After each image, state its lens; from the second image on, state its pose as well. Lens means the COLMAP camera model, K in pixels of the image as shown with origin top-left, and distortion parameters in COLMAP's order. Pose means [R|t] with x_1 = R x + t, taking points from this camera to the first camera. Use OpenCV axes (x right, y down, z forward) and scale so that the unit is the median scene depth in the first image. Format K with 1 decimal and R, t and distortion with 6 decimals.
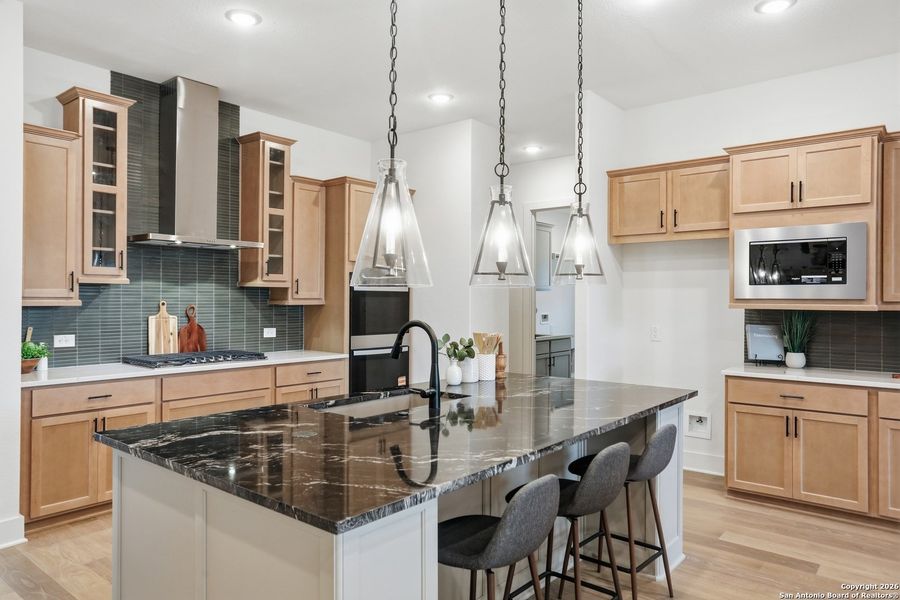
lens RADIAL K [[601.6, 0, 450.0], [0, 601.6, 300.0], [0, 0, 1]] dist [-0.002793, -0.000087]
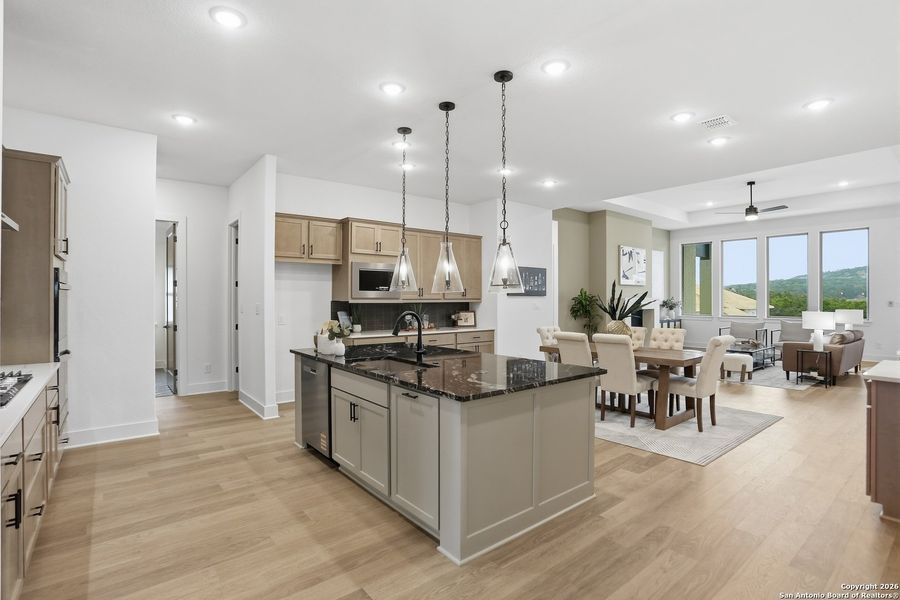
lens RADIAL K [[438.2, 0, 450.0], [0, 438.2, 300.0], [0, 0, 1]] dist [-0.089835, 0.048336]
pose [[0.205278, -0.006947, 0.978679, -0.724328], [-0.001285, 0.999972, 0.007368, -0.004984], [-0.978703, -0.002770, 0.205263, 0.371174]]
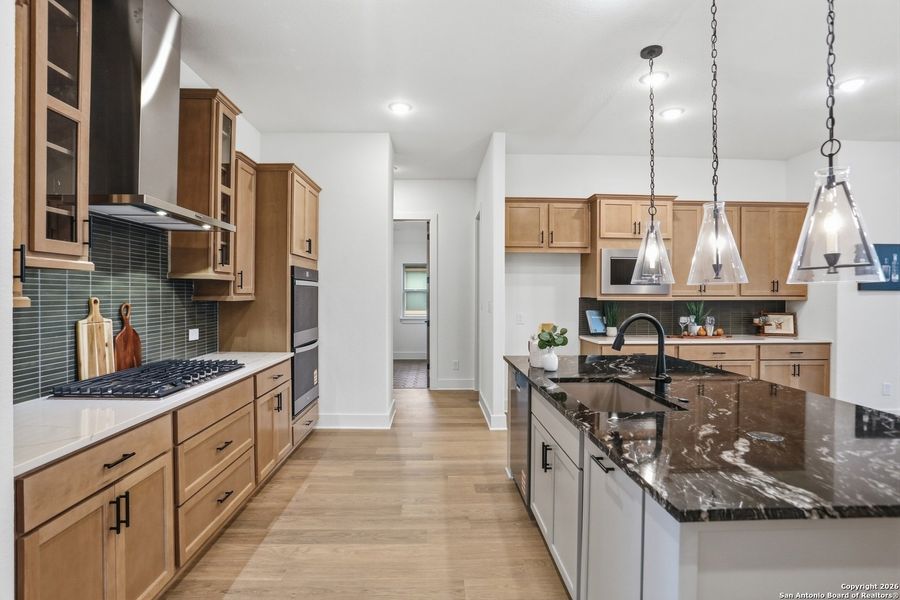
lens RADIAL K [[438.2, 0, 450.0], [0, 438.2, 300.0], [0, 0, 1]] dist [-0.089835, 0.048336]
pose [[0.758002, -0.009809, 0.652178, -0.478146], [0.000383, 0.999893, 0.014595, -0.002262], [-0.652252, -0.010813, 0.757925, 0.372432]]
